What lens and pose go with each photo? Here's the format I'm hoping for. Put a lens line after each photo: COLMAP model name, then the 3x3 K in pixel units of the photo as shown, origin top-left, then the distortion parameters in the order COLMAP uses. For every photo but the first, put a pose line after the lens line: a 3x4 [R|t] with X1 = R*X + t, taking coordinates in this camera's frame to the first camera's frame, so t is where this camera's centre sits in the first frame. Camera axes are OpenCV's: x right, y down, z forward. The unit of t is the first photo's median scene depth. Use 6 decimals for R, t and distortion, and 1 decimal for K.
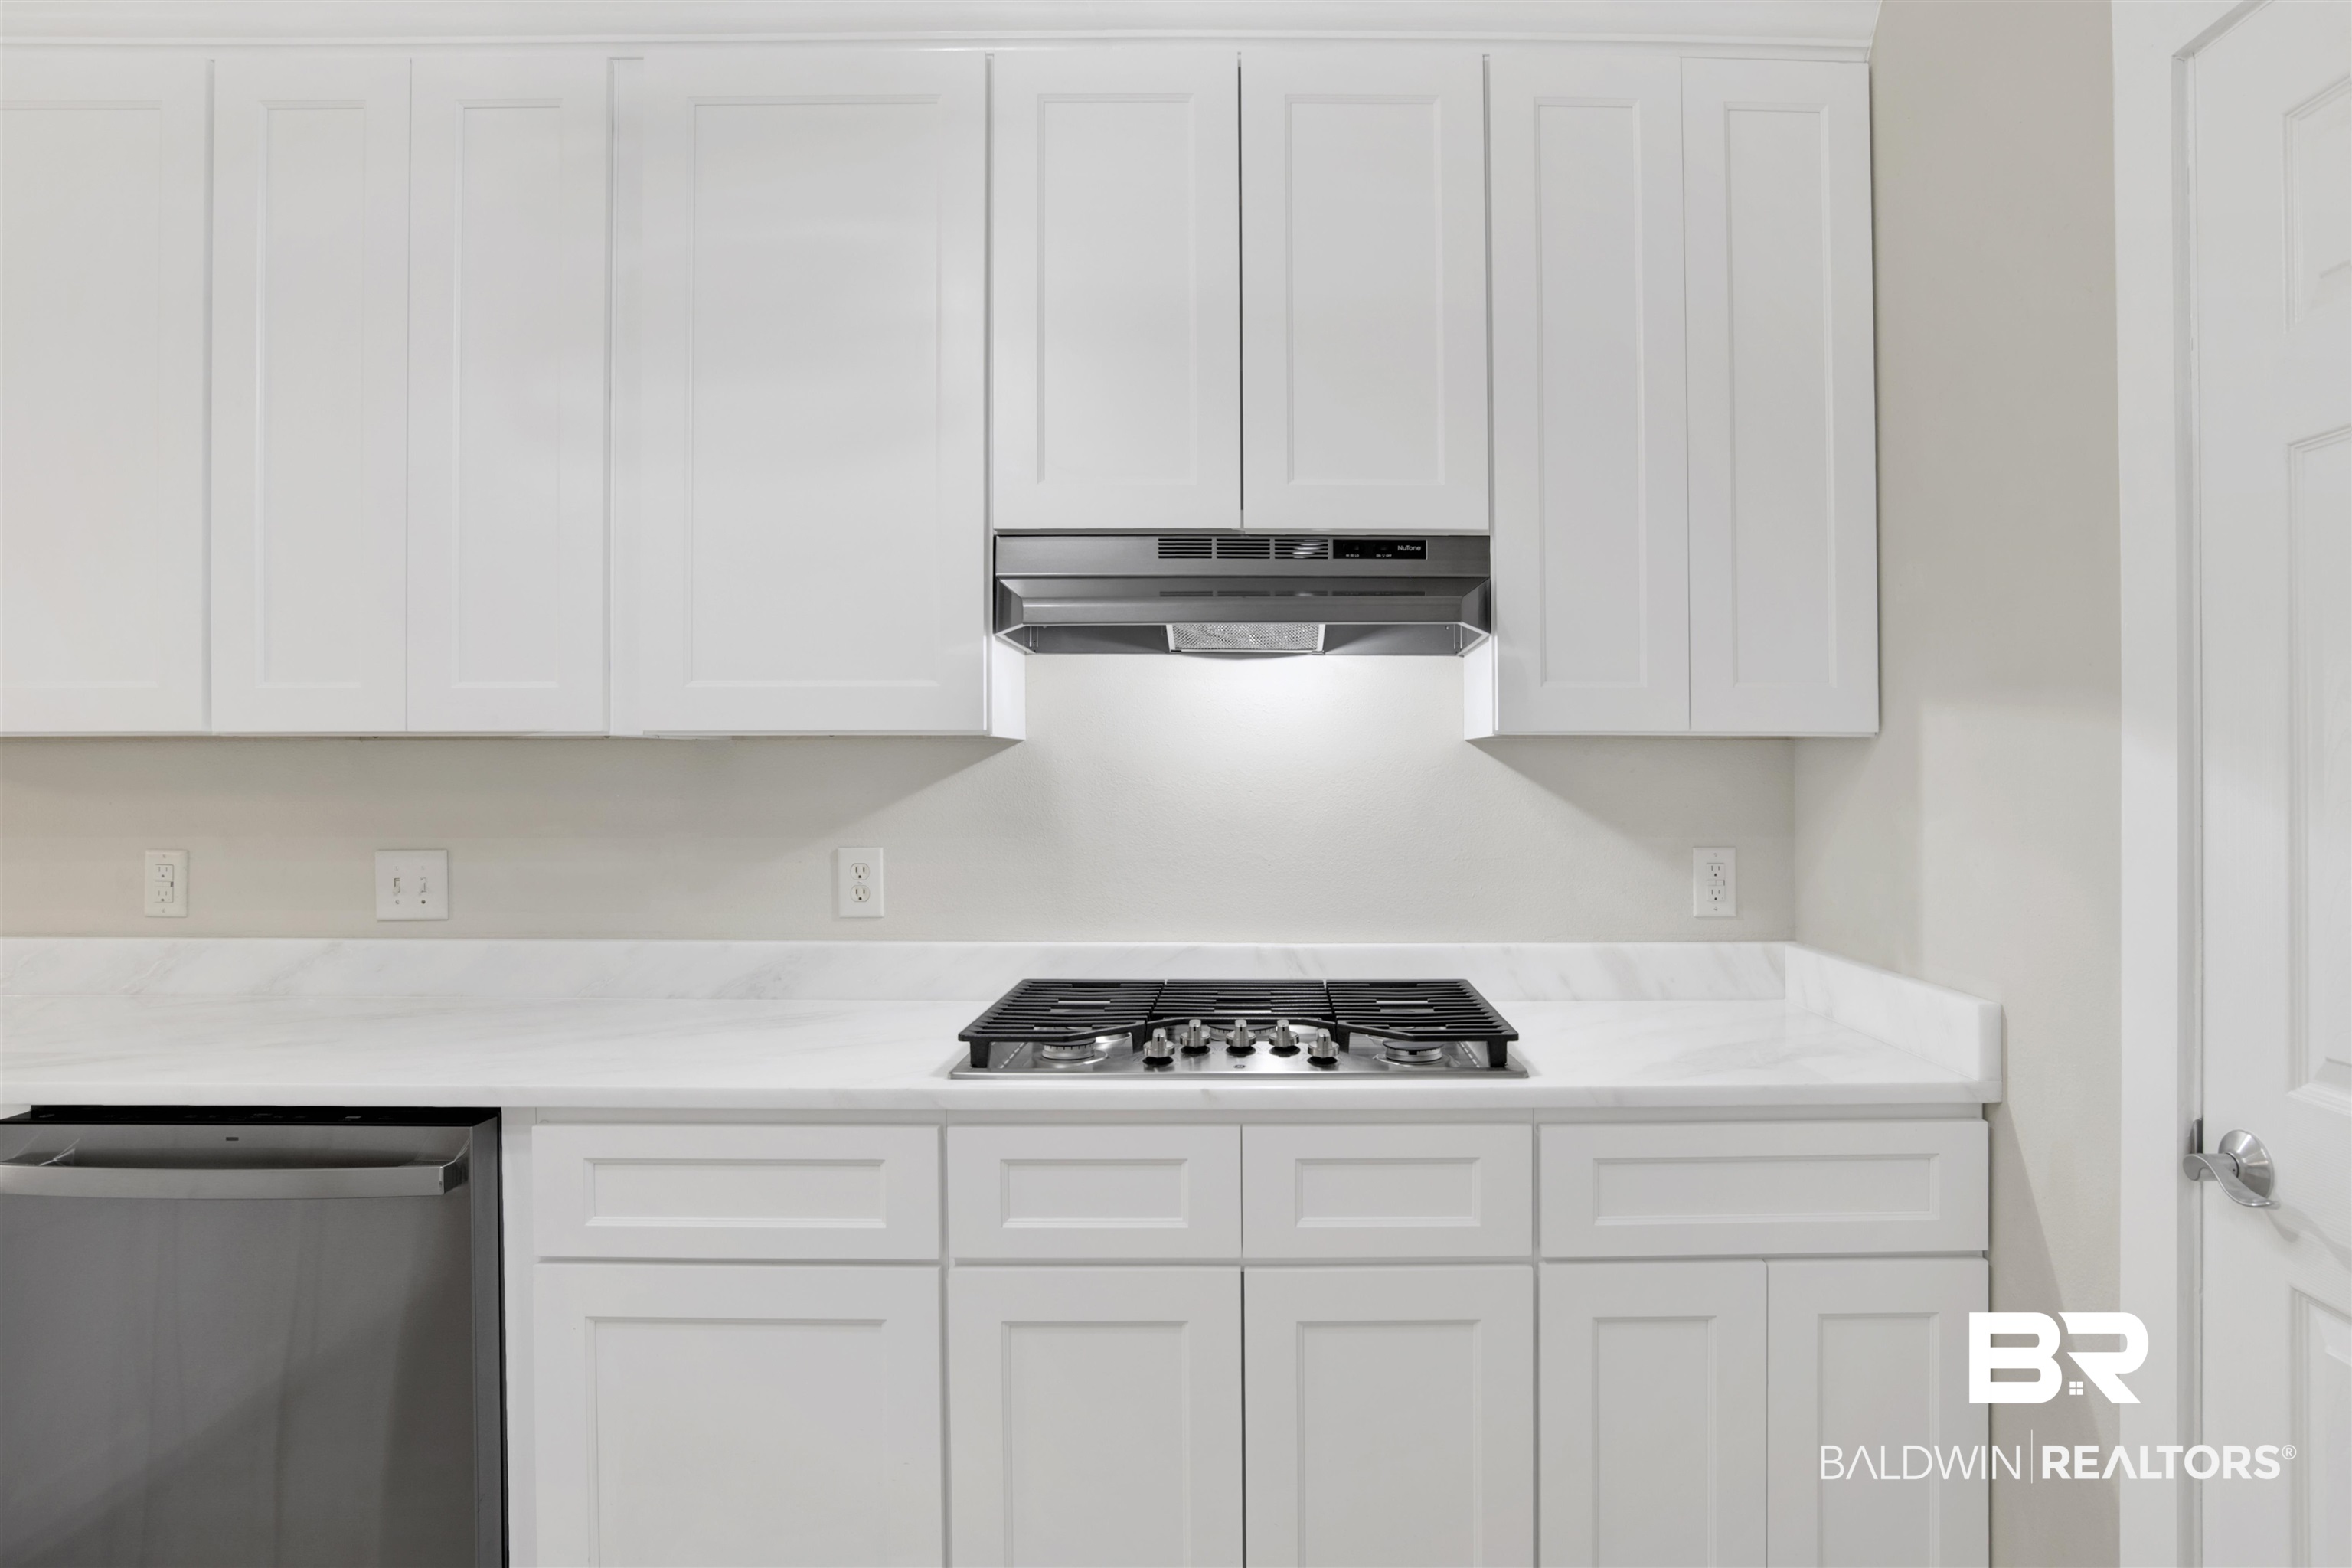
lens RADIAL K [[1314.2, 0, 1234.4], [0, 1314.2, 774.0], [0, 0, 1]] dist [-0.022857, 0.008507]
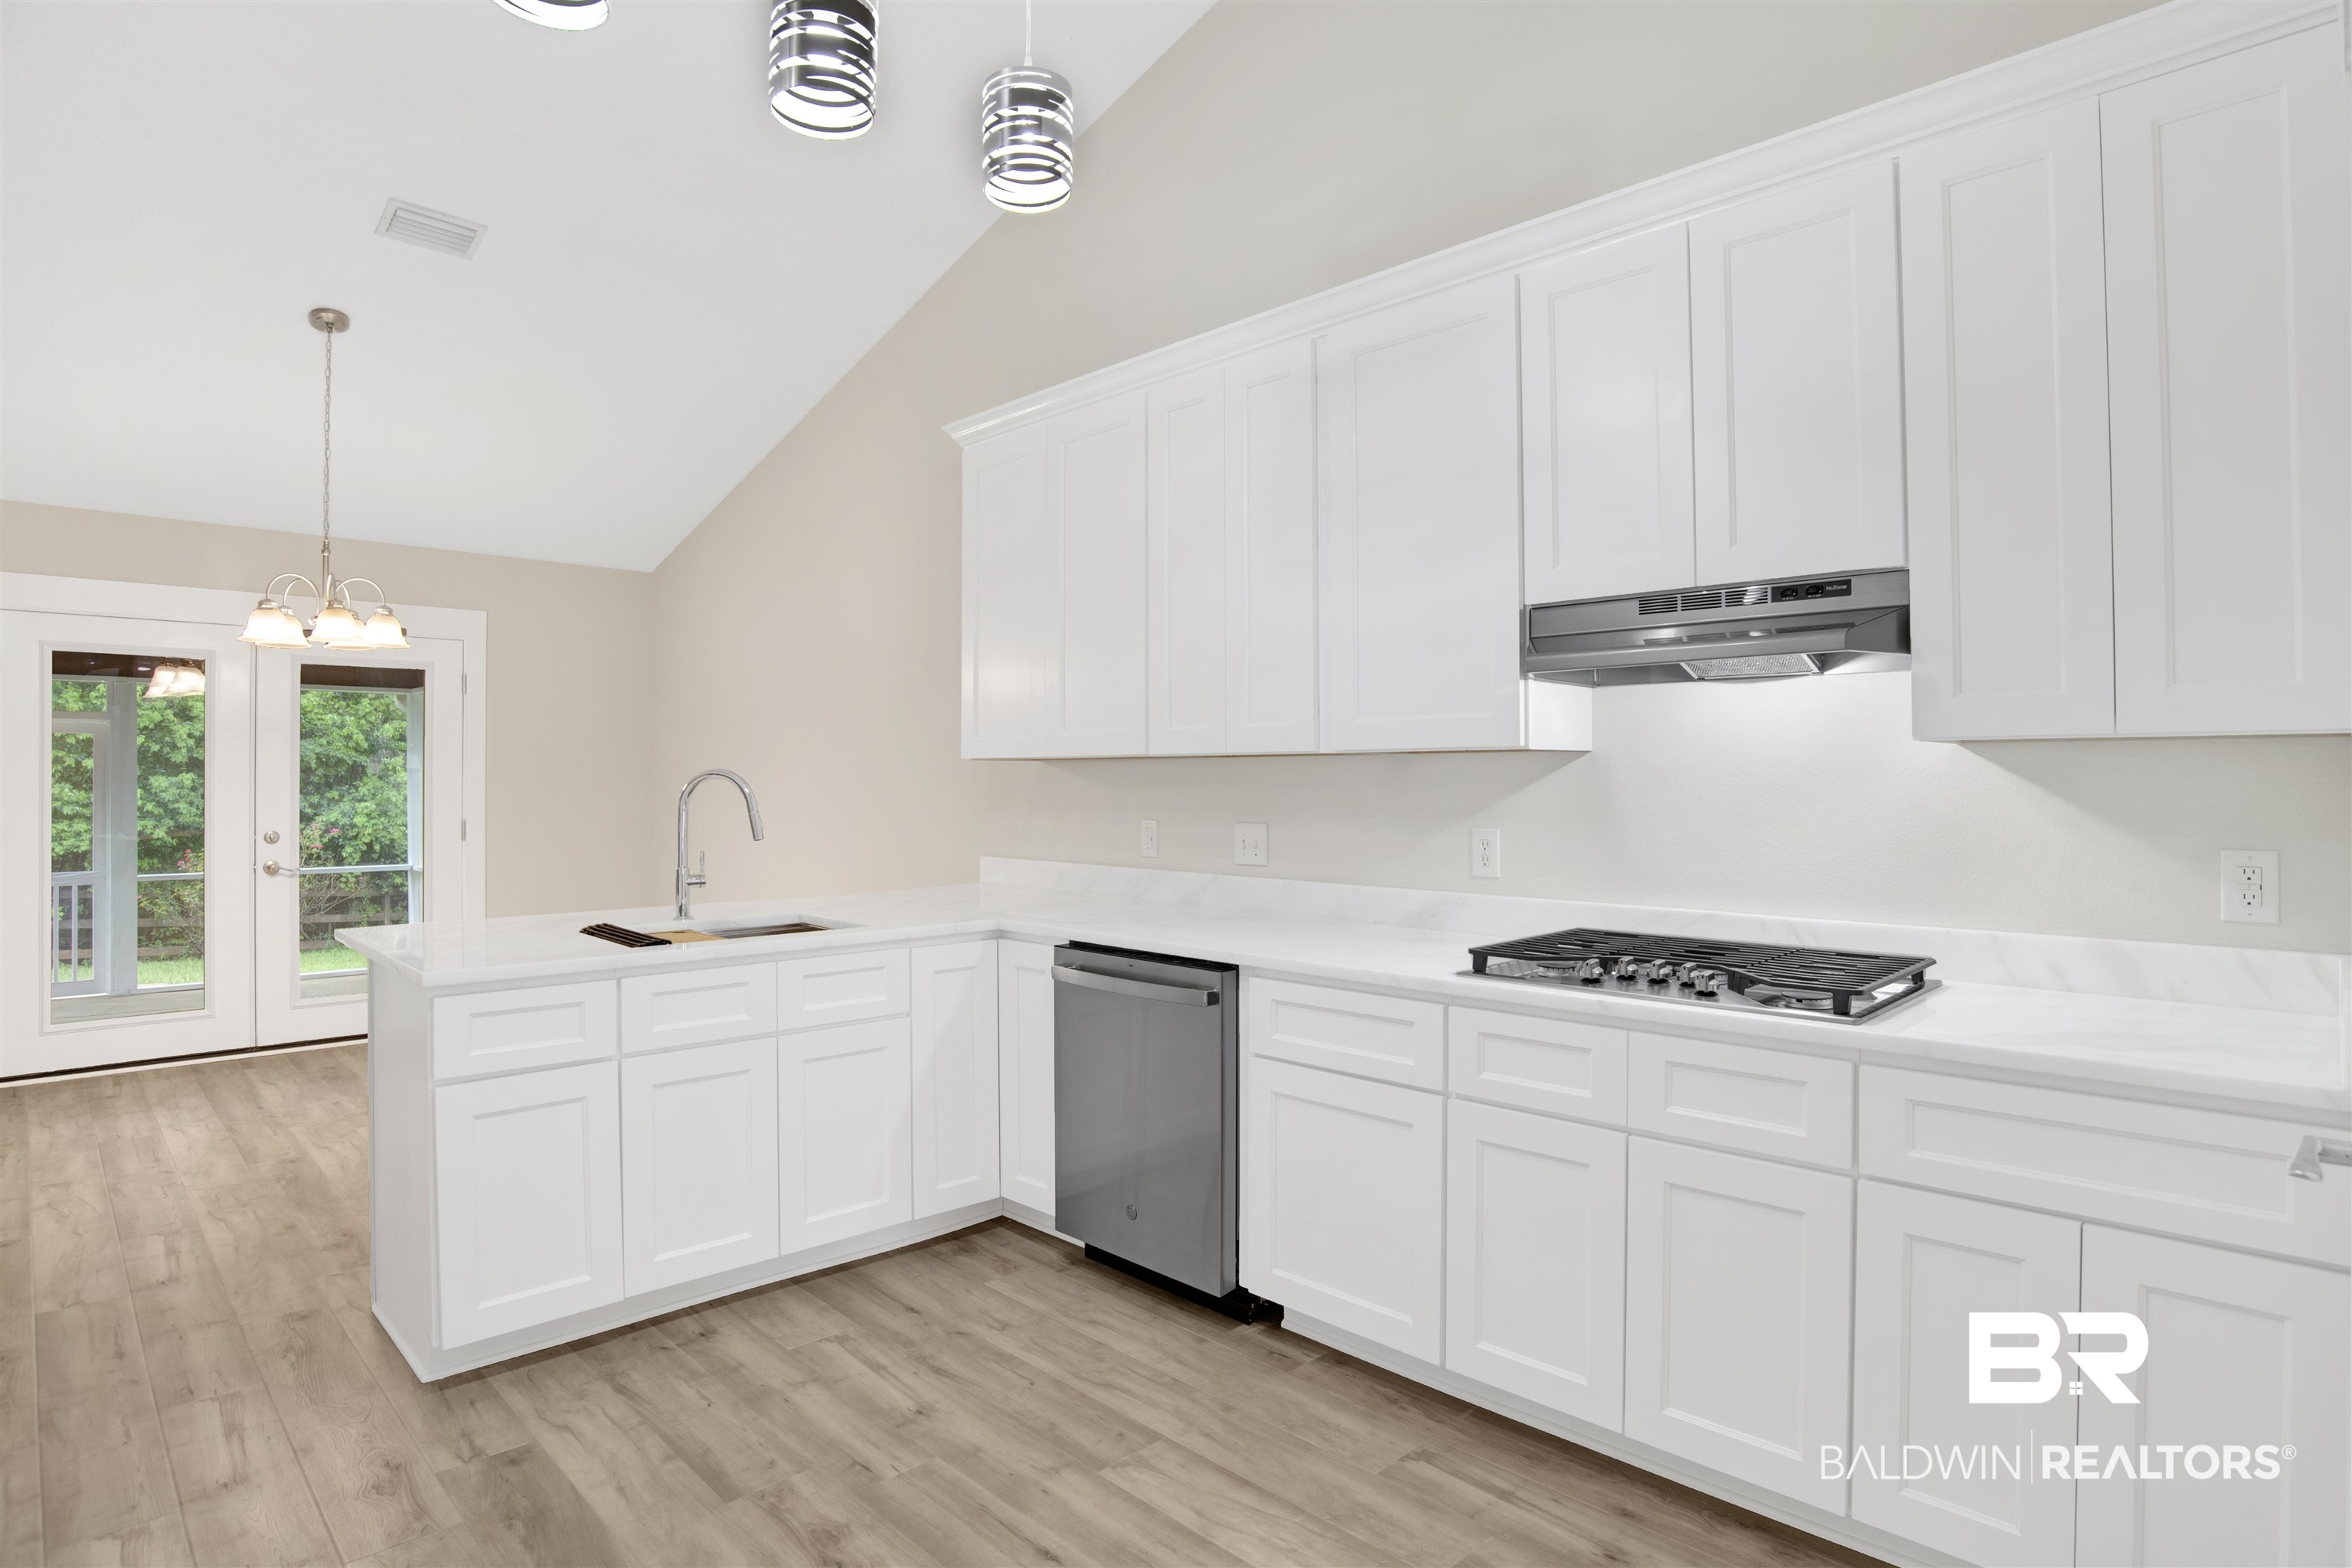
lens RADIAL K [[1231.3, 0, 1184.3], [0, 1231.3, 761.1], [0, 0, 1]] dist [-0.053190, 0.011505]
pose [[0.699667, -0.011893, -0.714370, 0.505007], [0.001573, 0.999885, -0.015105, 0.002524], [0.714468, 0.009444, 0.699605, -0.196232]]
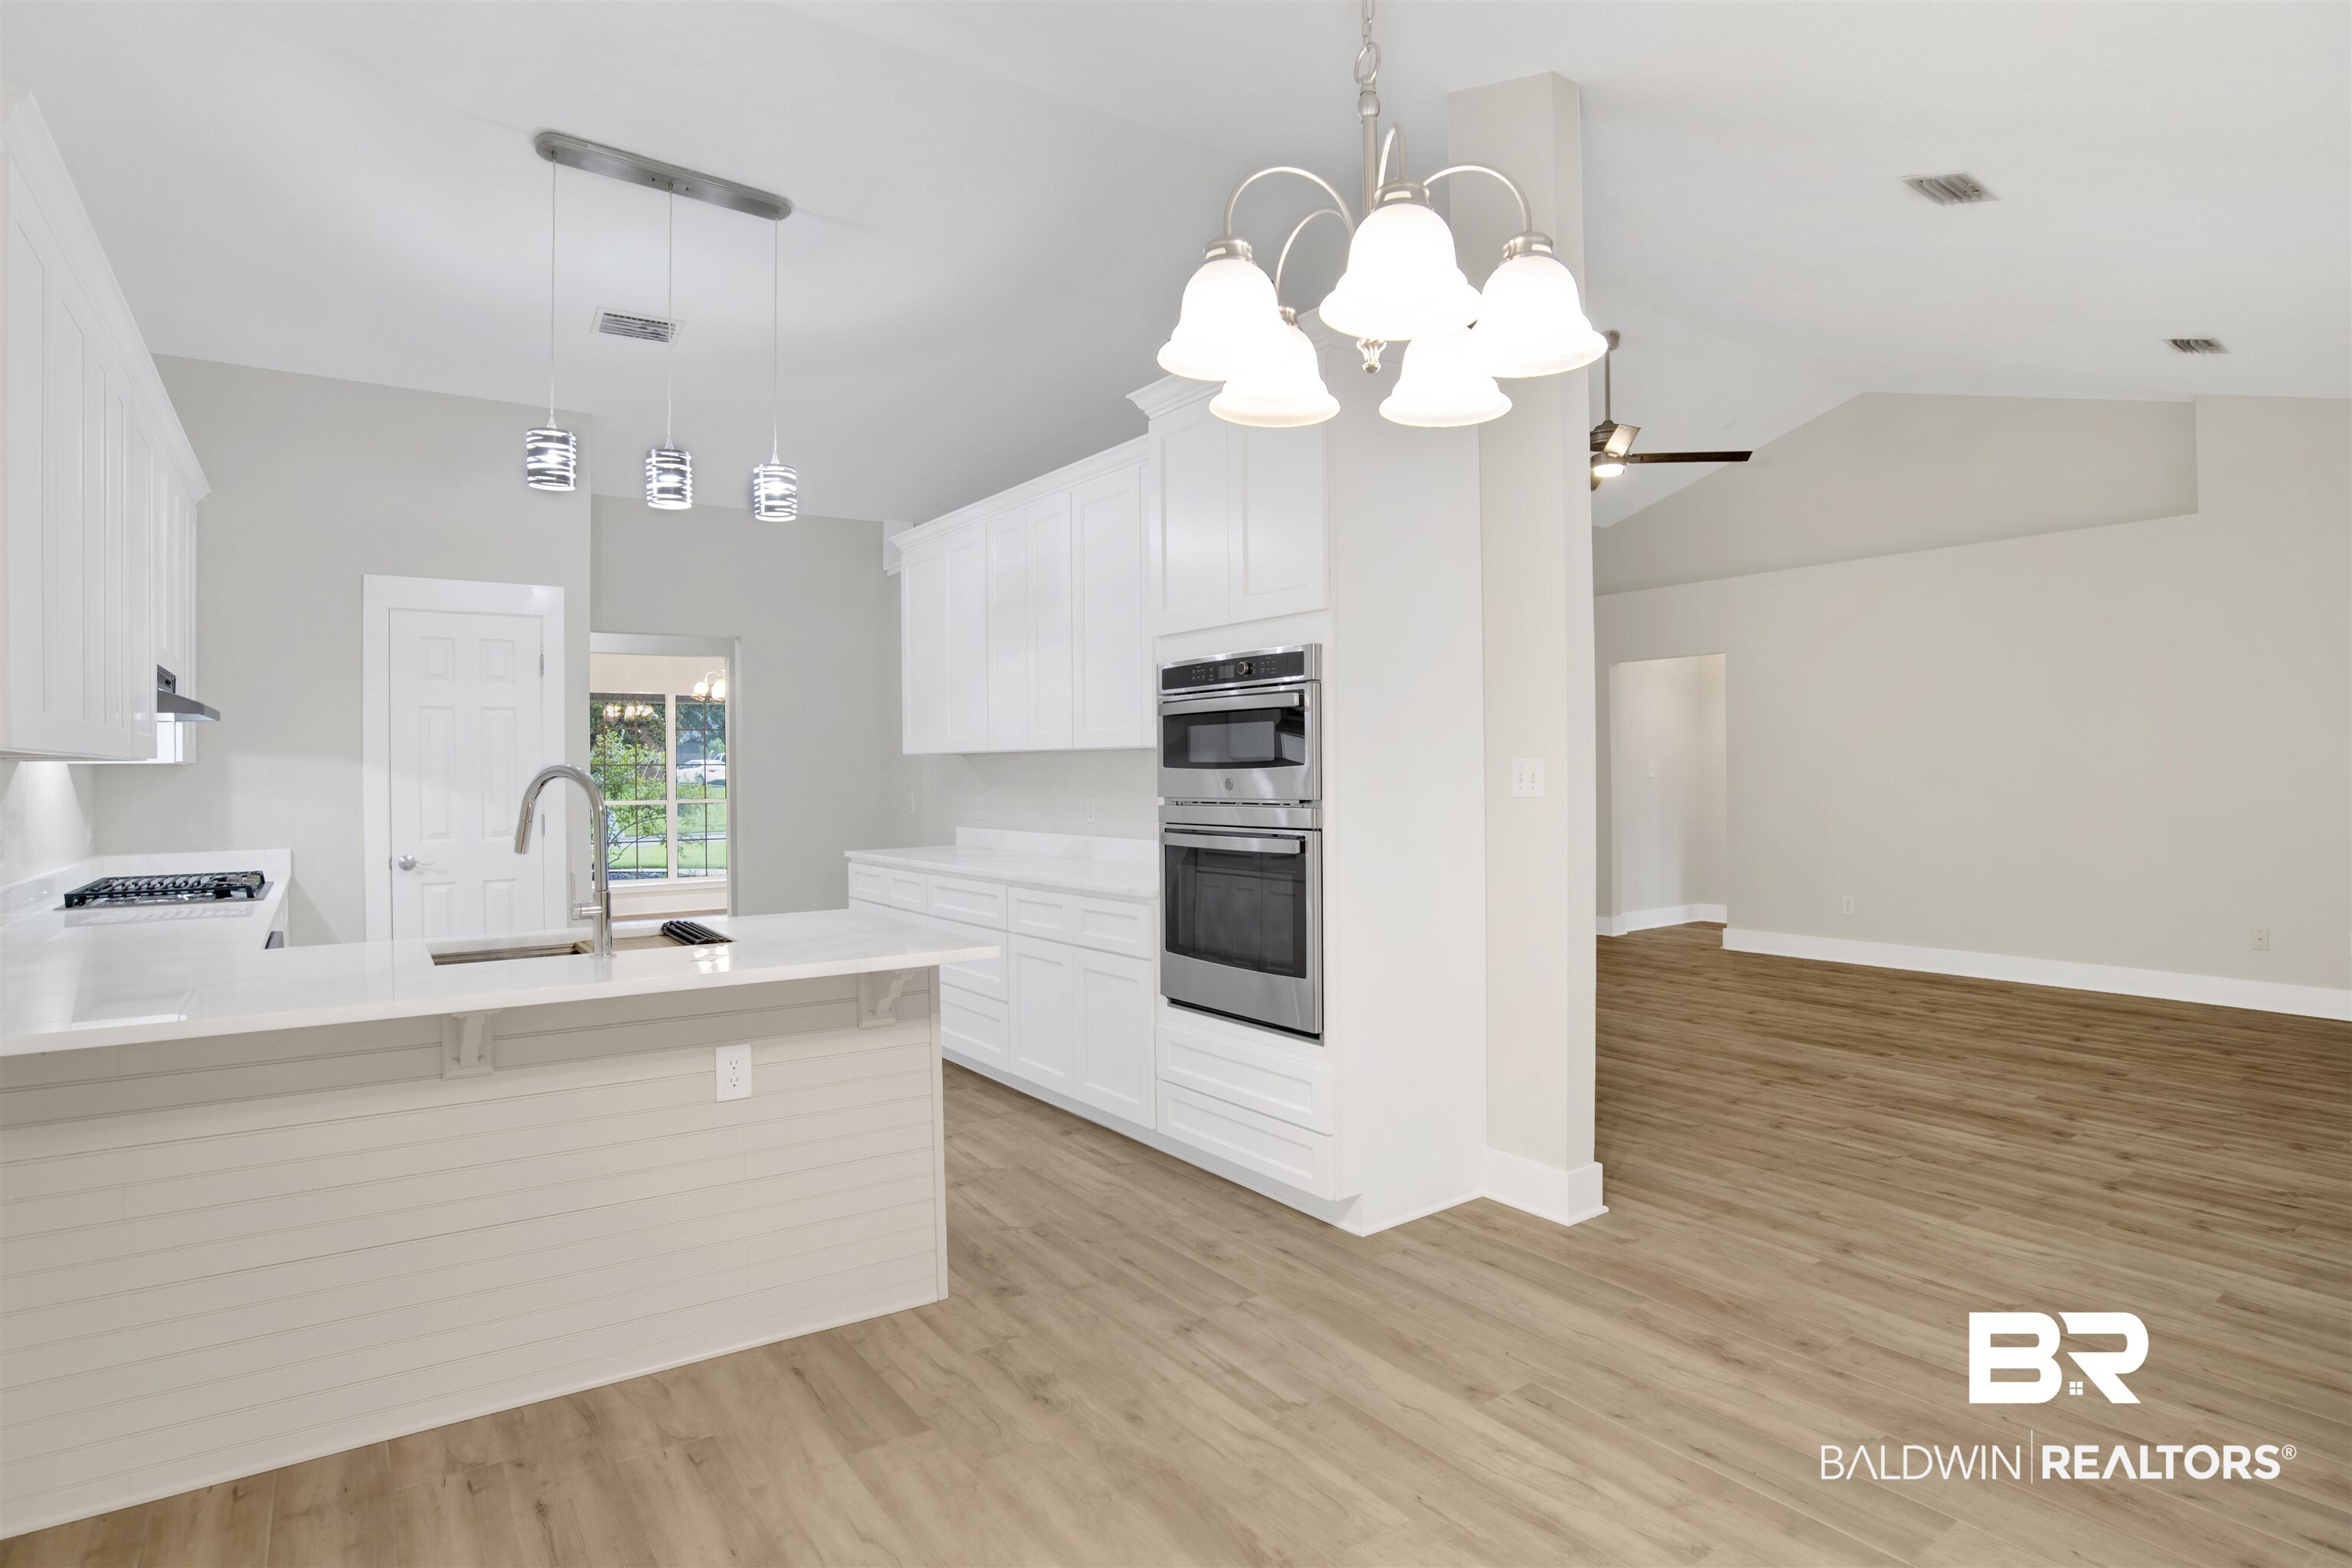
lens RADIAL K [[1231.3, 0, 1203.5], [0, 1231.3, 763.1], [0, 0, 1]] dist [-0.053190, 0.011505]
pose [[-0.583362, 0.008755, 0.812165, -2.651774], [0.006883, 0.999959, -0.005836, -0.004651], [-0.812183, 0.002186, -0.583399, 0.739498]]
